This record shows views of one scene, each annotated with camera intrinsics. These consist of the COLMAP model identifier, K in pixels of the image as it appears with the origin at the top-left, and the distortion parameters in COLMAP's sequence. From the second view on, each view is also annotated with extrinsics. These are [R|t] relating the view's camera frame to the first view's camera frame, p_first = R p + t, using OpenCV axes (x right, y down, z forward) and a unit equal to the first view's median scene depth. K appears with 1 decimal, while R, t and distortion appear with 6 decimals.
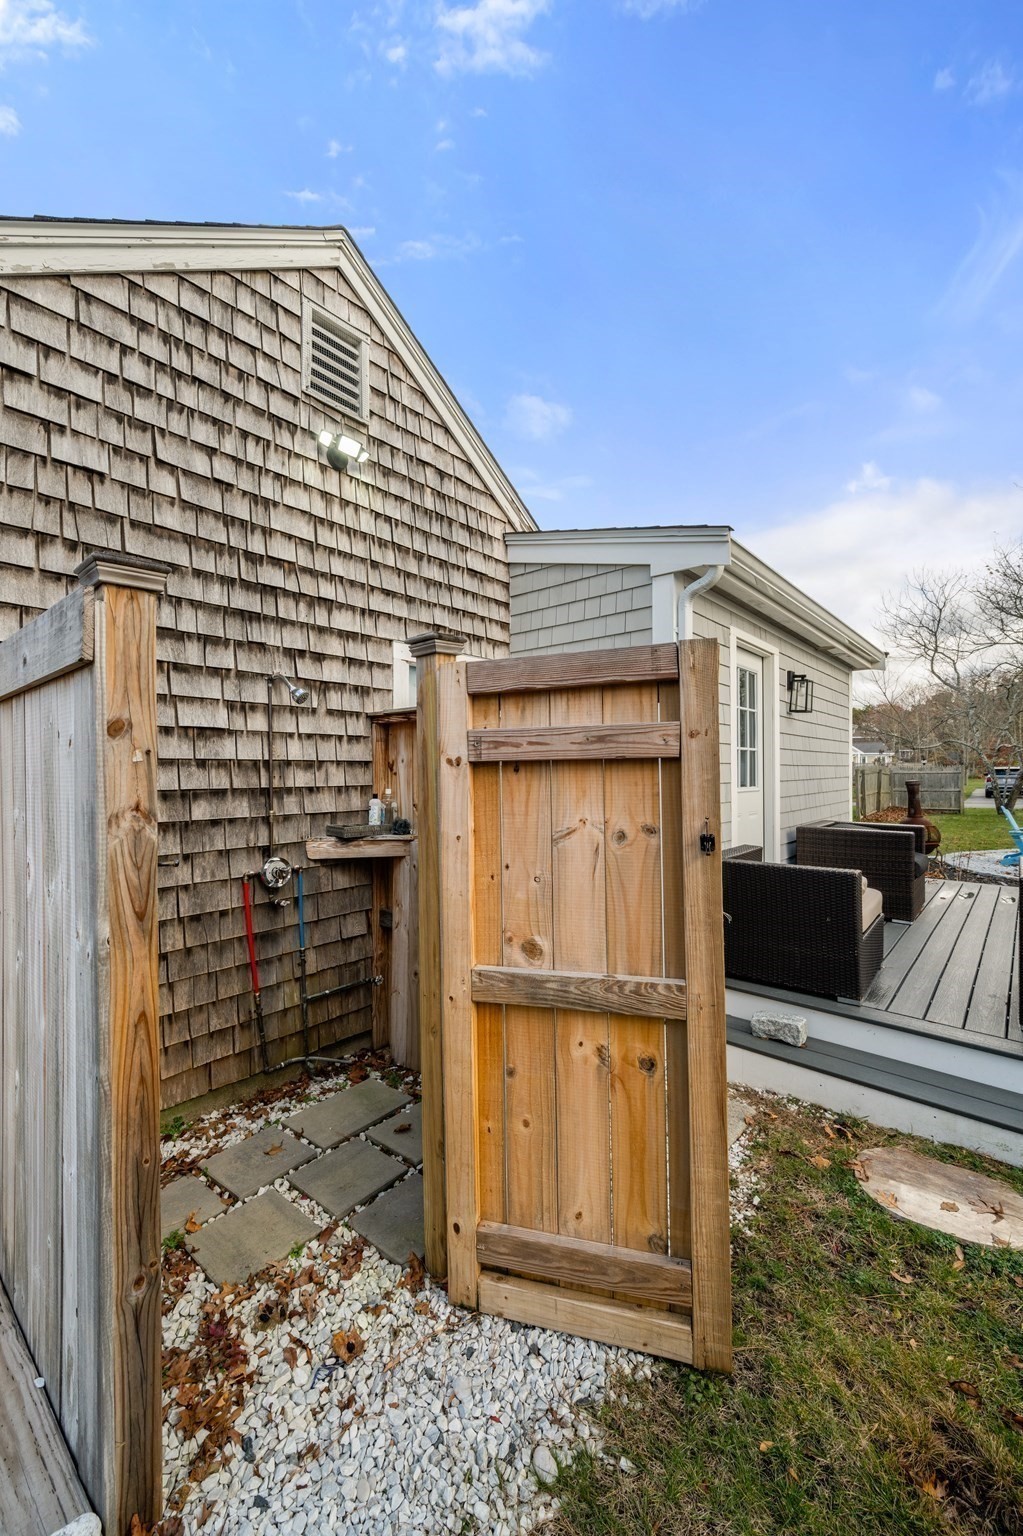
lens RADIAL K [[602.7, 0, 504.5], [0, 602.7, 764.1], [0, 0, 1]] dist [-0.000881, -0.000497]
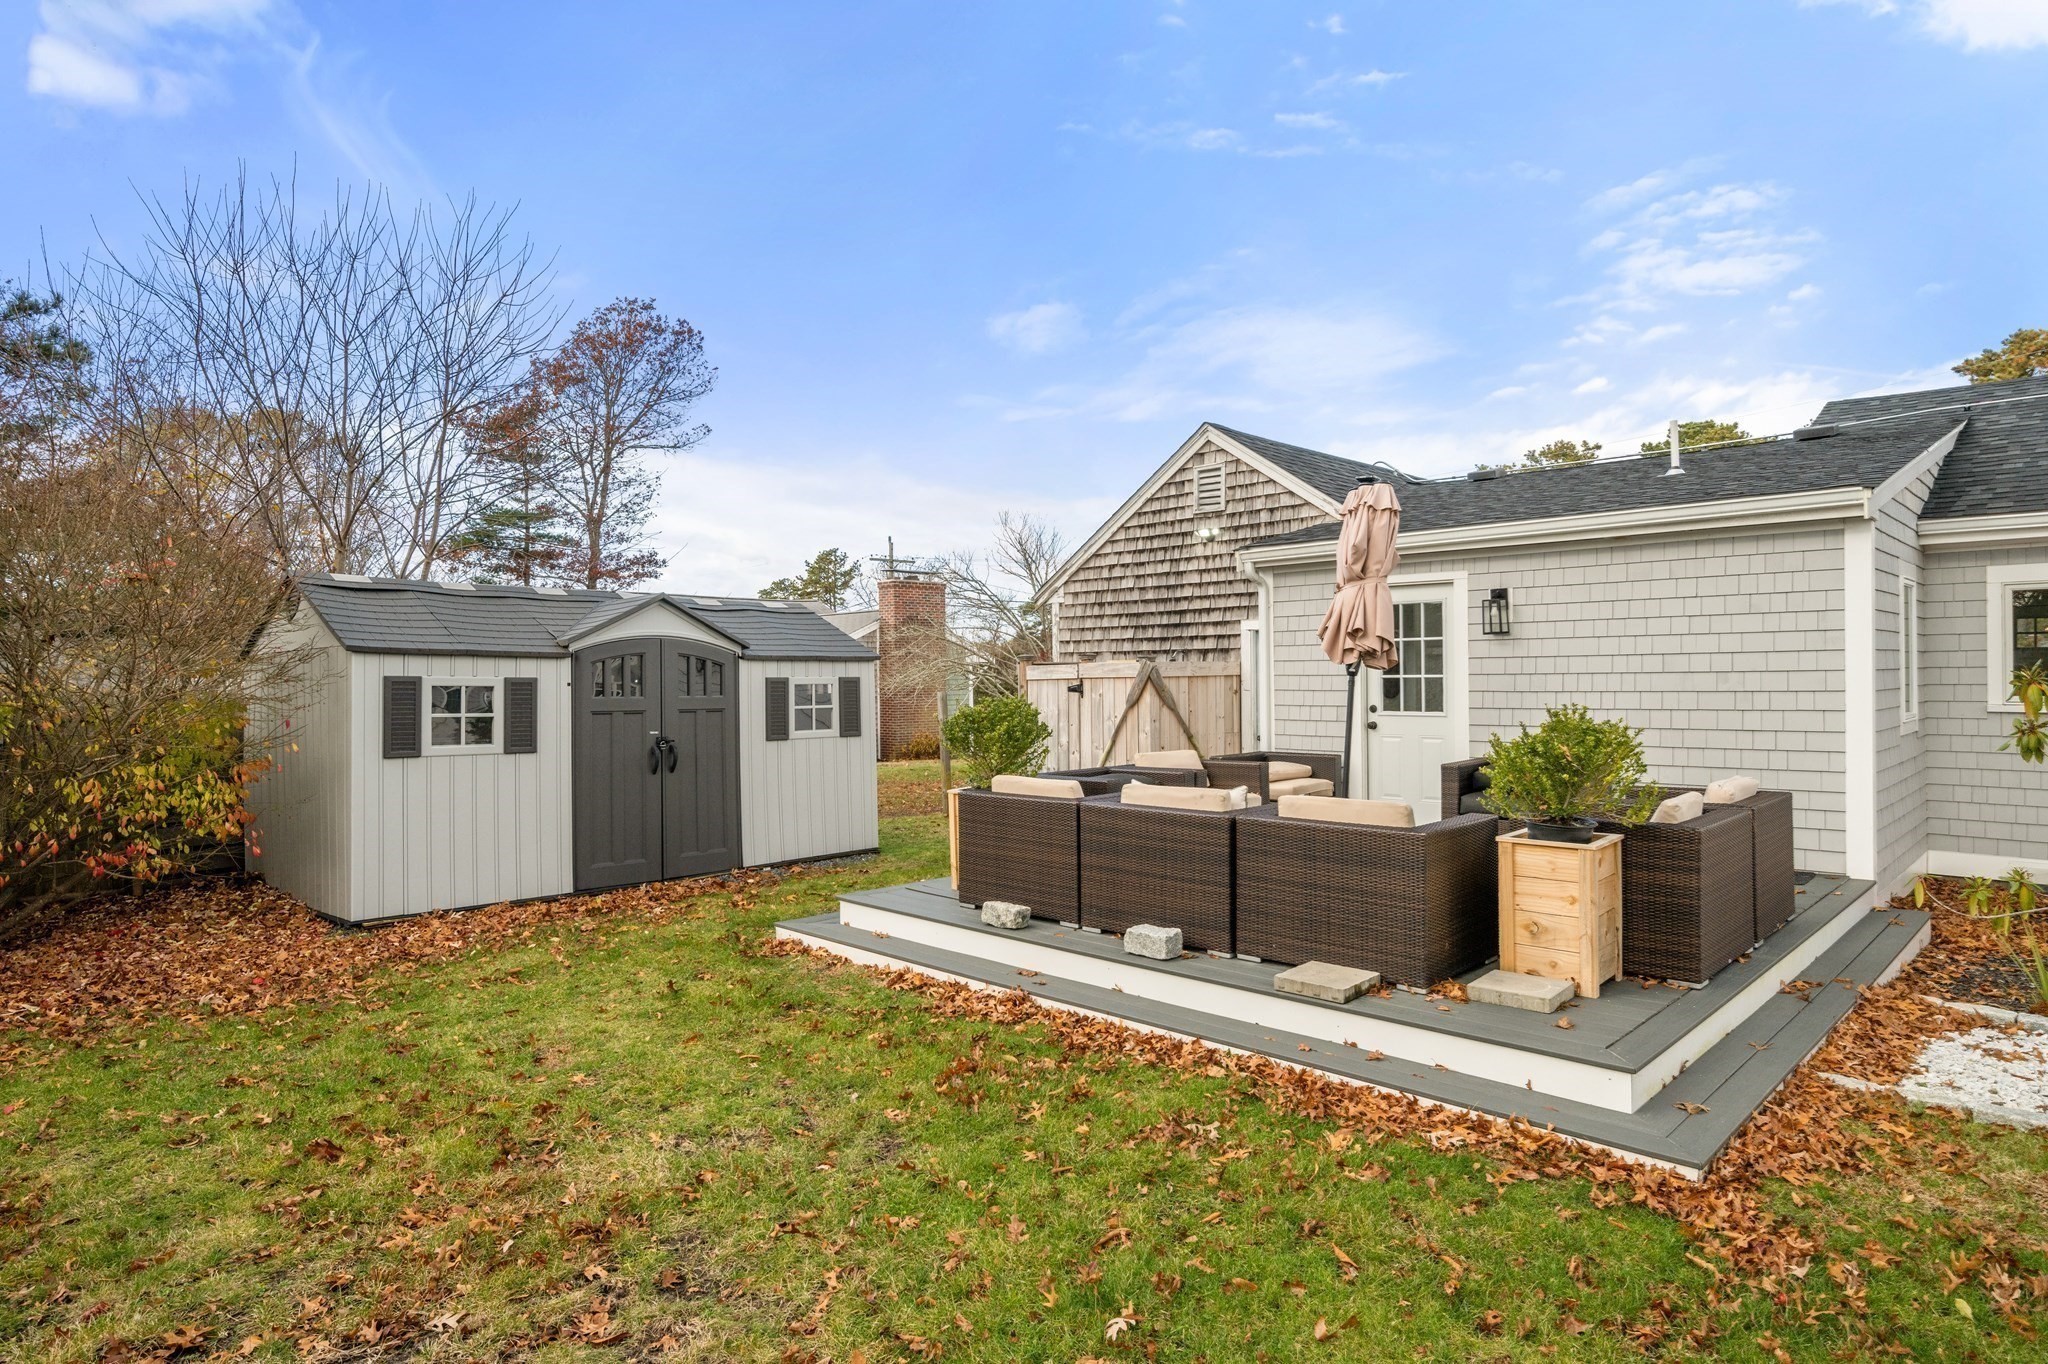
lens RADIAL K [[1159.1, 0, 1029.5], [0, 1159.1, 662.9], [0, 0, 1]] dist [0.002857, 0.000068]
pose [[-0.053820, -0.007728, -0.998521, 3.846486], [0.023269, 0.999689, -0.008991, -0.070861], [0.998280, -0.023718, -0.053623, 0.636393]]
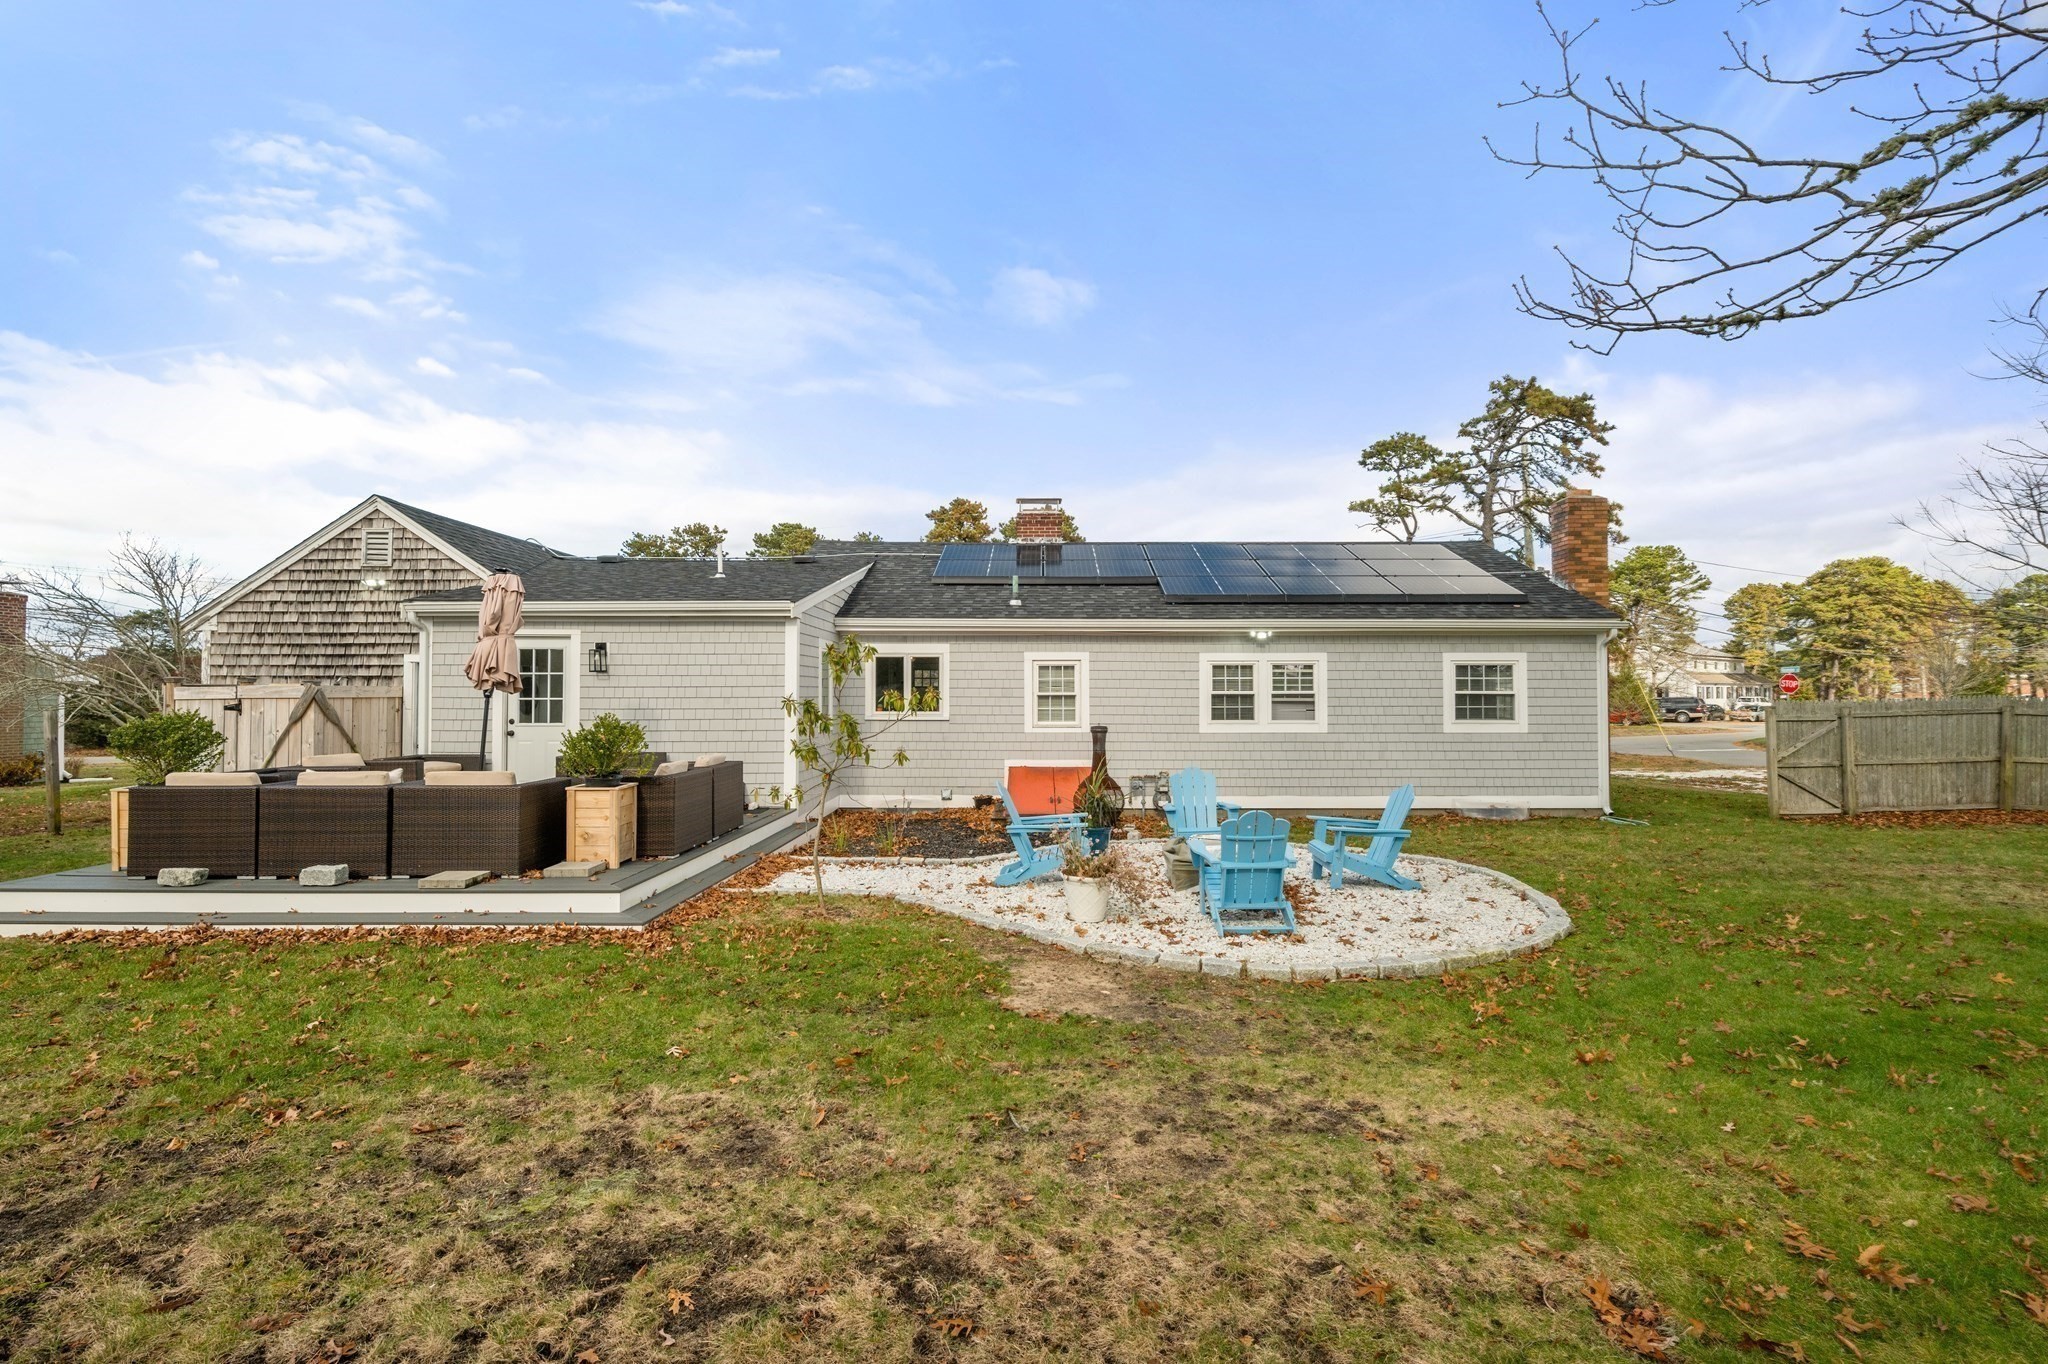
lens RADIAL K [[945.8, 0, 1040.9], [0, 945.8, 679.0], [0, 0, 1]] dist [-0.000293, -0.001167]
pose [[0.657127, -0.012011, -0.753684, 4.791246], [0.008334, 0.999928, -0.008669, -0.068483], [0.753734, -0.000584, 0.657180, 0.531974]]
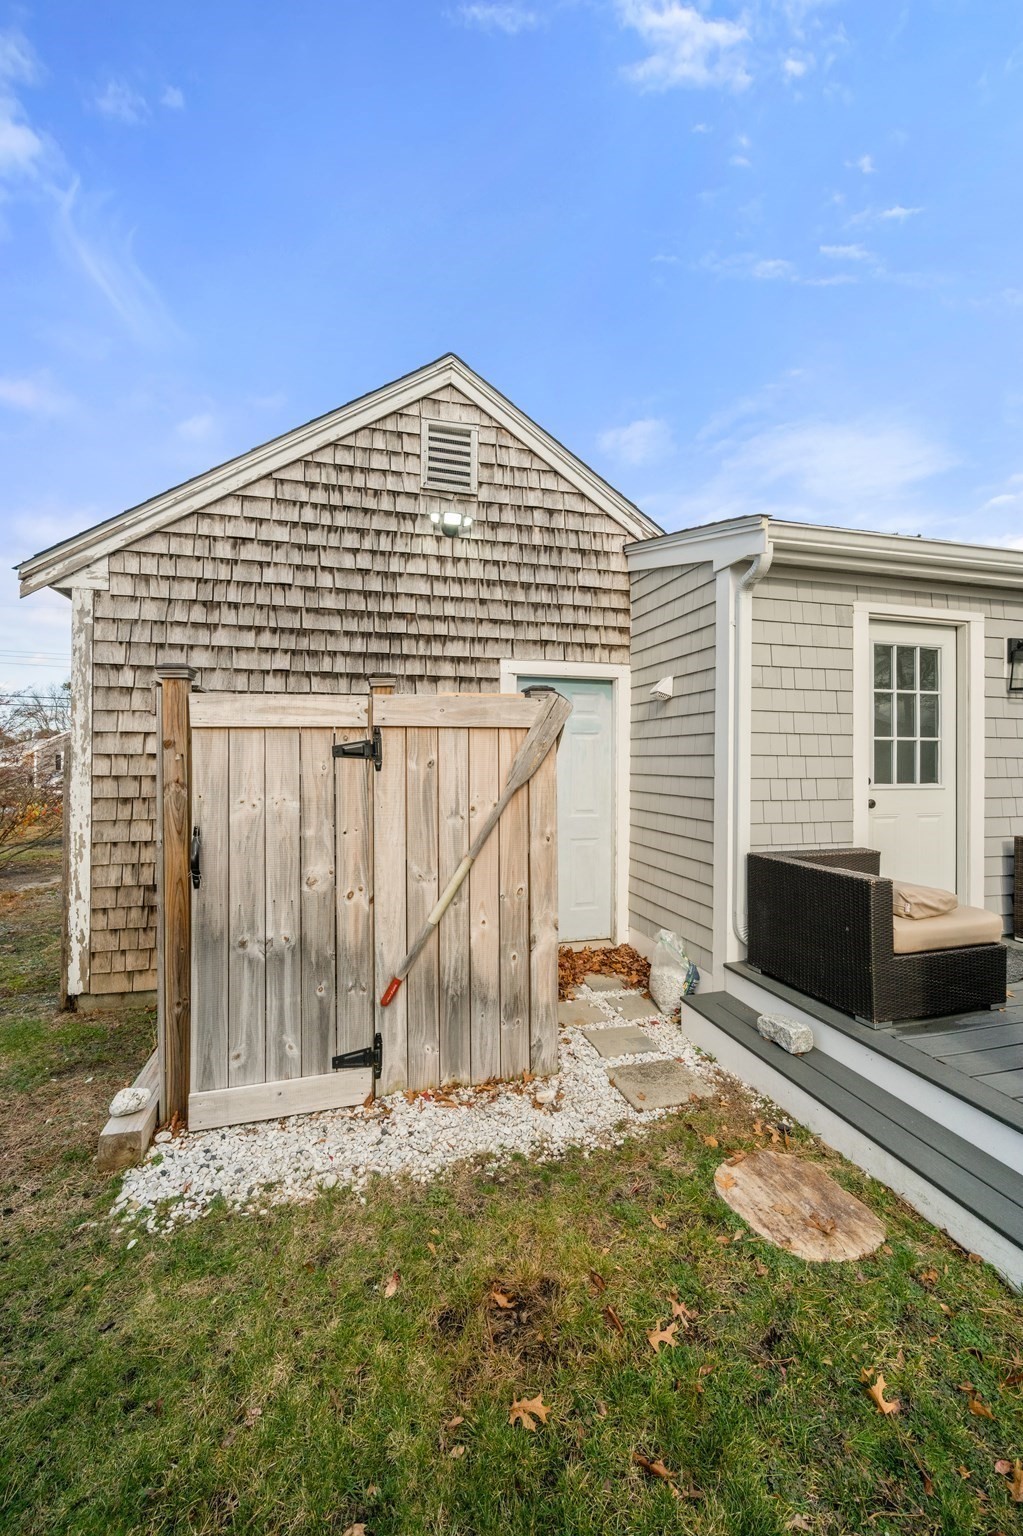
lens RADIAL K [[602.7, 0, 500.7], [0, 602.7, 756.4], [0, 0, 1]] dist [-0.000881, -0.000497]
pose [[0.828925, 0.001138, -0.559358, 0.600205], [0.002580, 0.999980, 0.005858, -0.010341], [0.559354, -0.006299, 0.828905, -0.048562]]
